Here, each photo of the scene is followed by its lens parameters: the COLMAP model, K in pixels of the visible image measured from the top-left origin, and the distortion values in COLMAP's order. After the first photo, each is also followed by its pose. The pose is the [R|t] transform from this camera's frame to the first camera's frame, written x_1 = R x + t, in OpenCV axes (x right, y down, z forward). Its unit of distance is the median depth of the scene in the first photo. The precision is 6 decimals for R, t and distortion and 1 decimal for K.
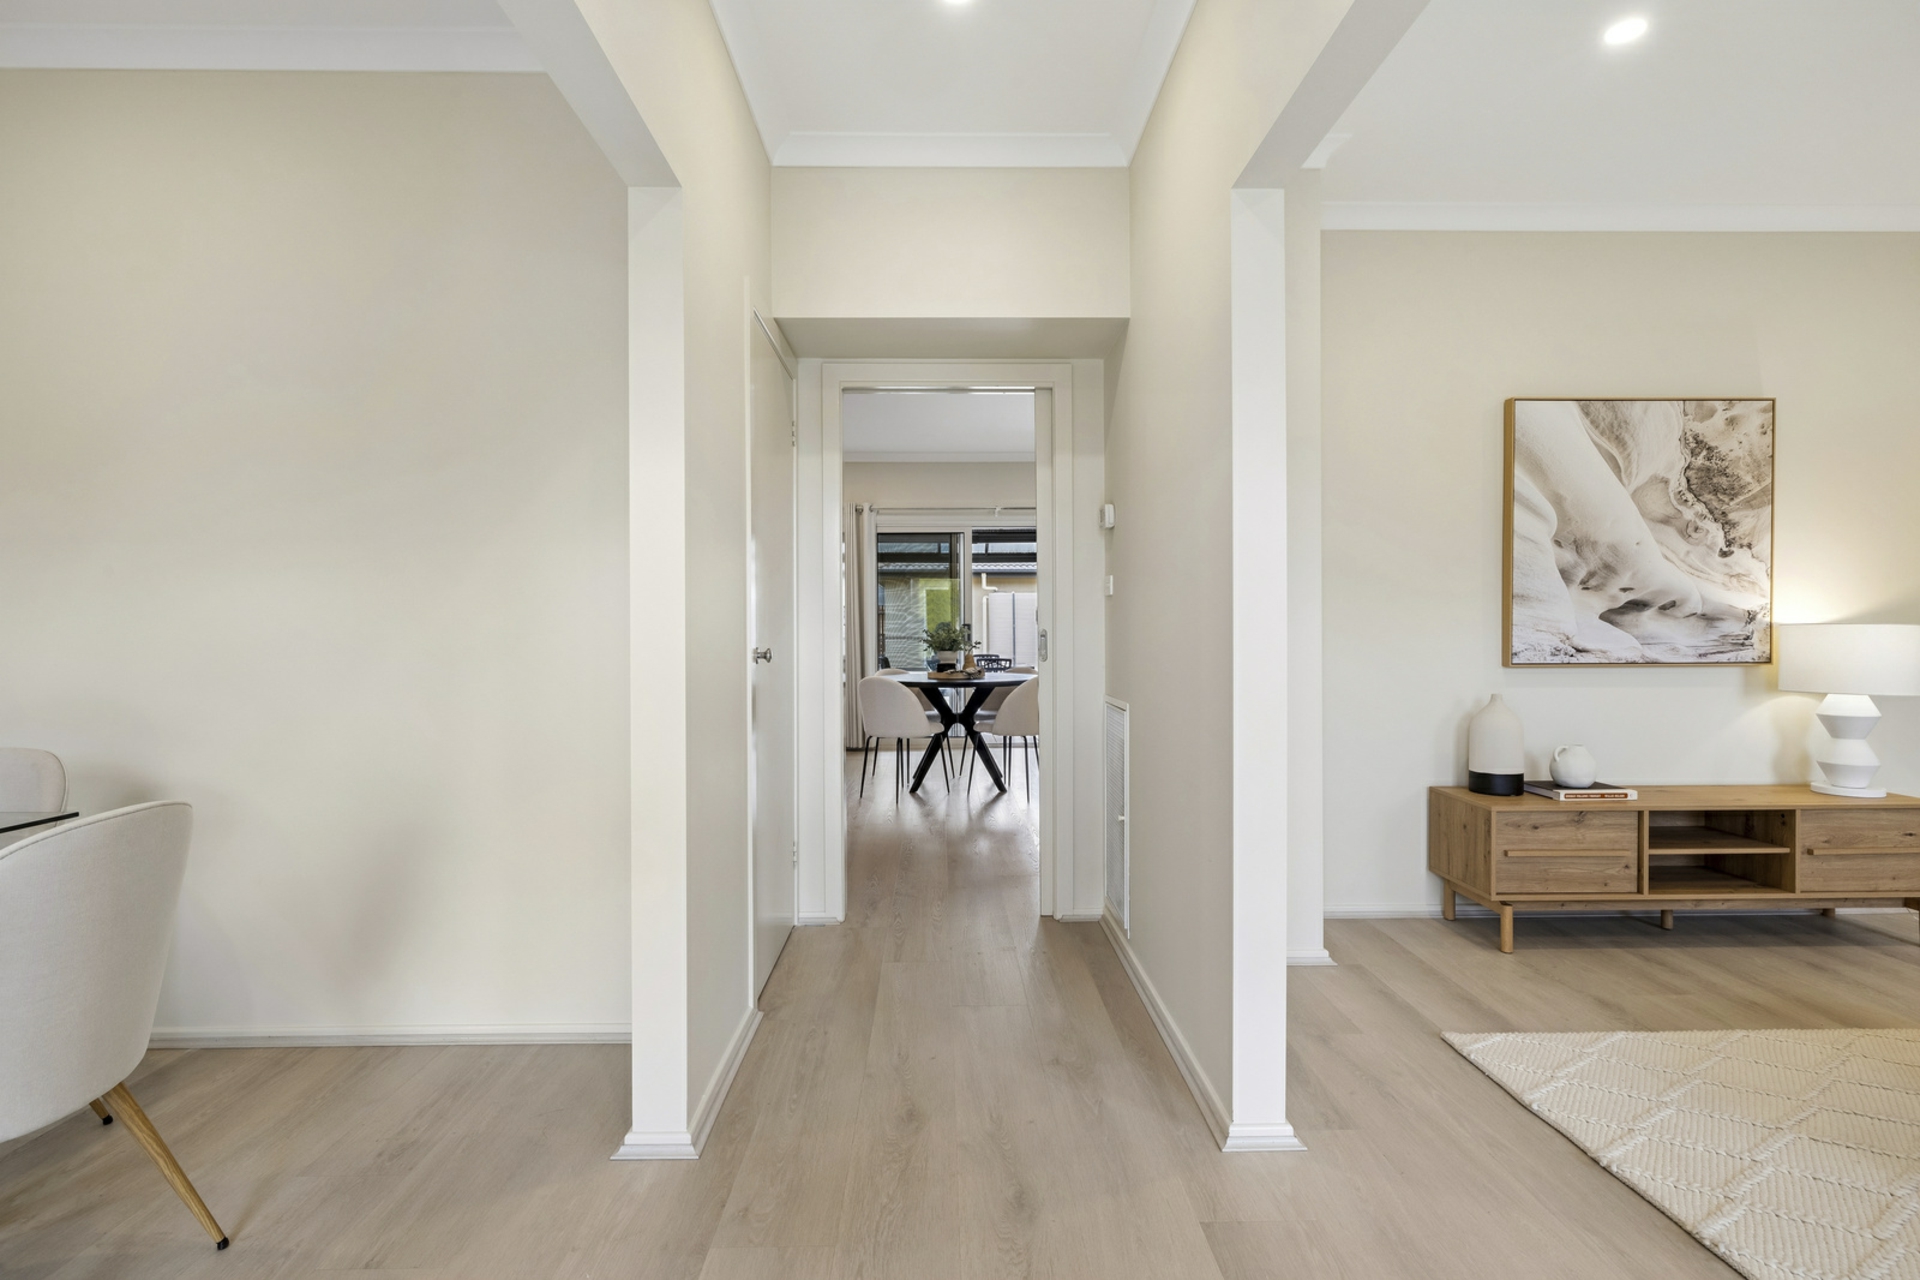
lens RADIAL K [[924.2, 0, 957.0], [0, 924.2, 635.2], [0, 0, 1]] dist [0.001239, -0.000251]
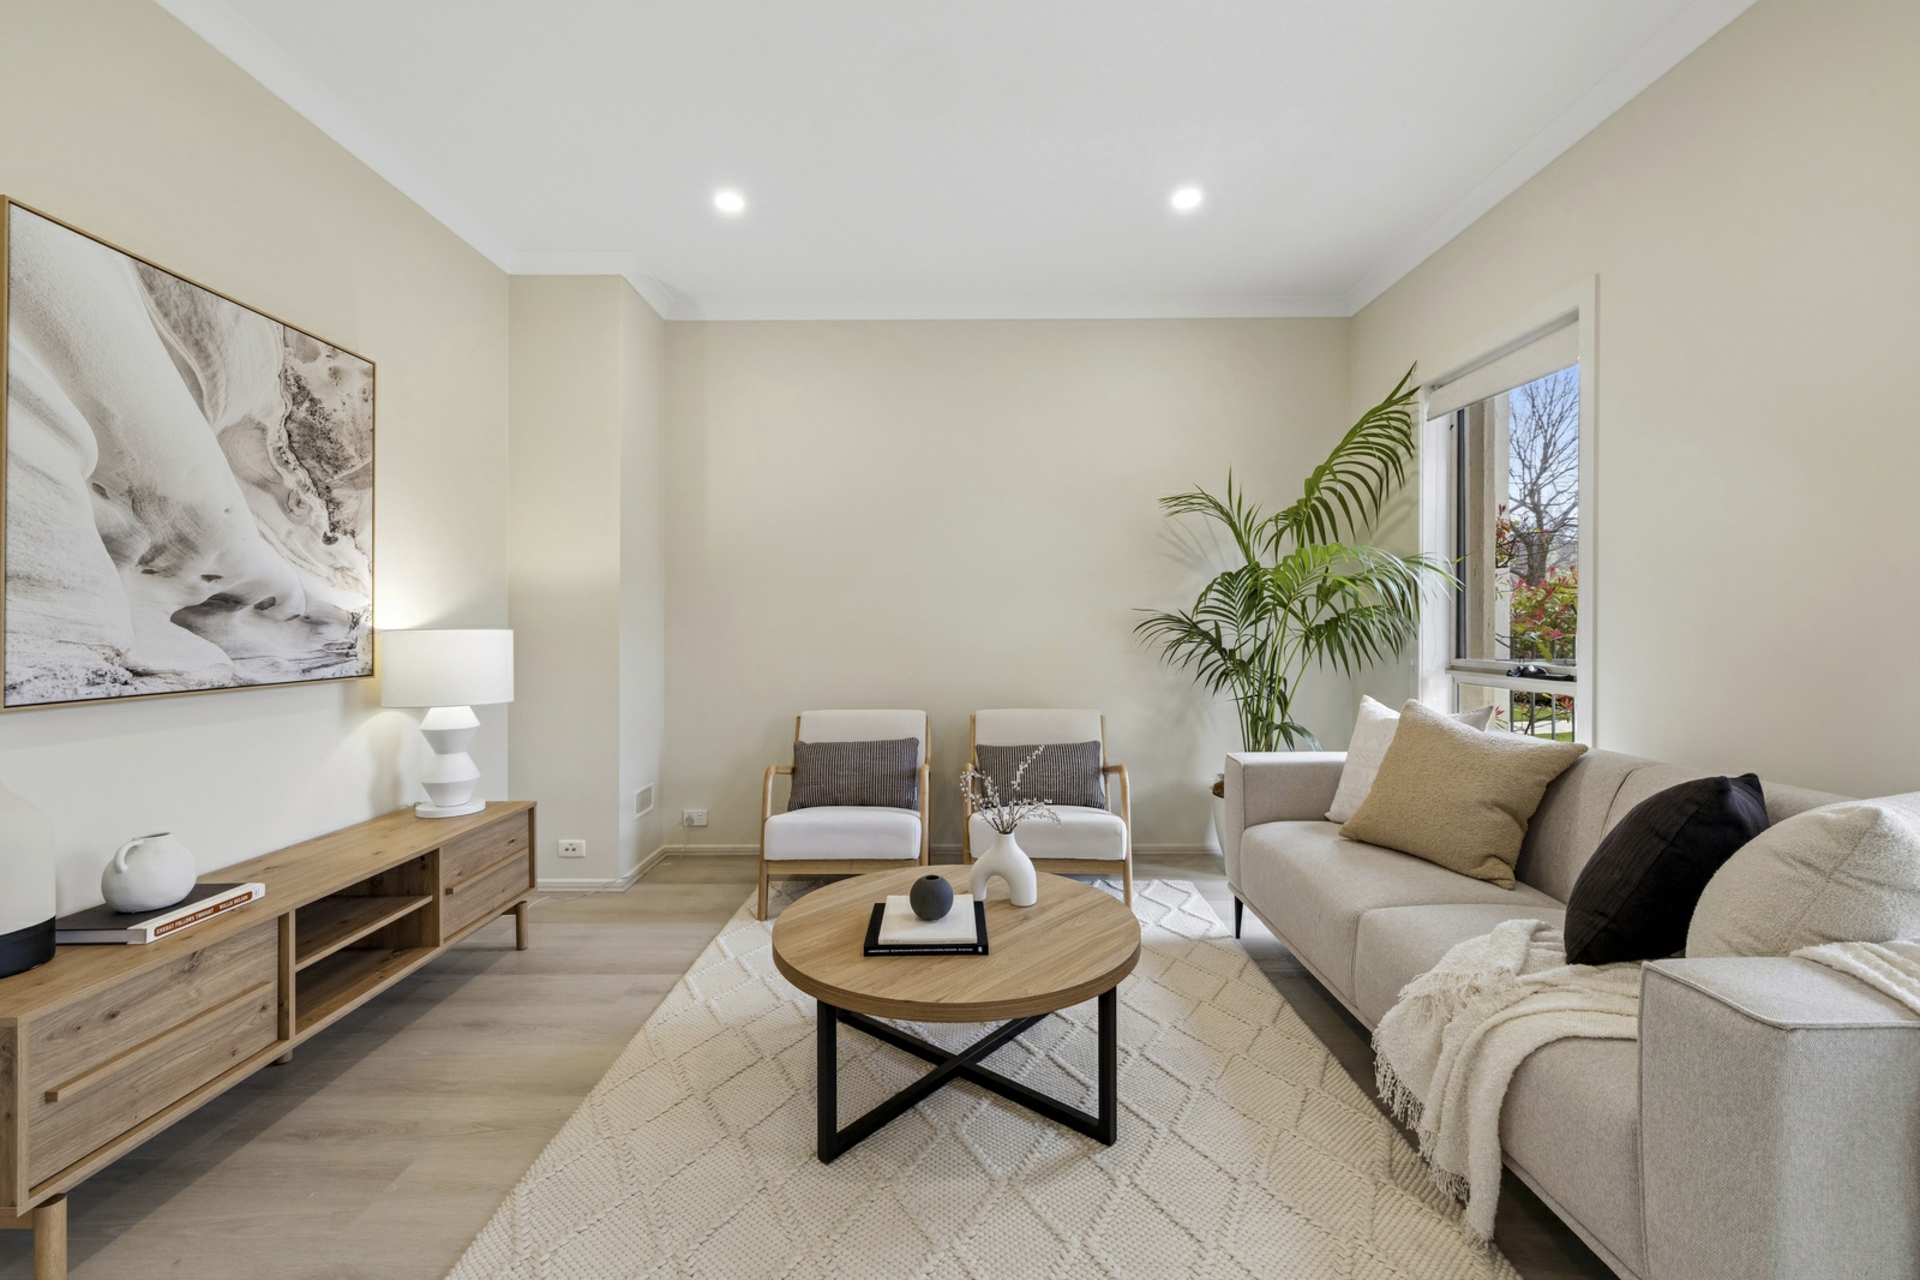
lens RADIAL K [[807.2, 0, 964.1], [0, 807.2, 627.8], [0, 0, 1]] dist [-0.000119, 0.000056]
pose [[0.008846, 0.000797, 0.999961, 0.150826], [0.007381, 0.999972, -0.000863, -0.008923], [-0.999934, 0.007389, 0.008840, 0.456399]]
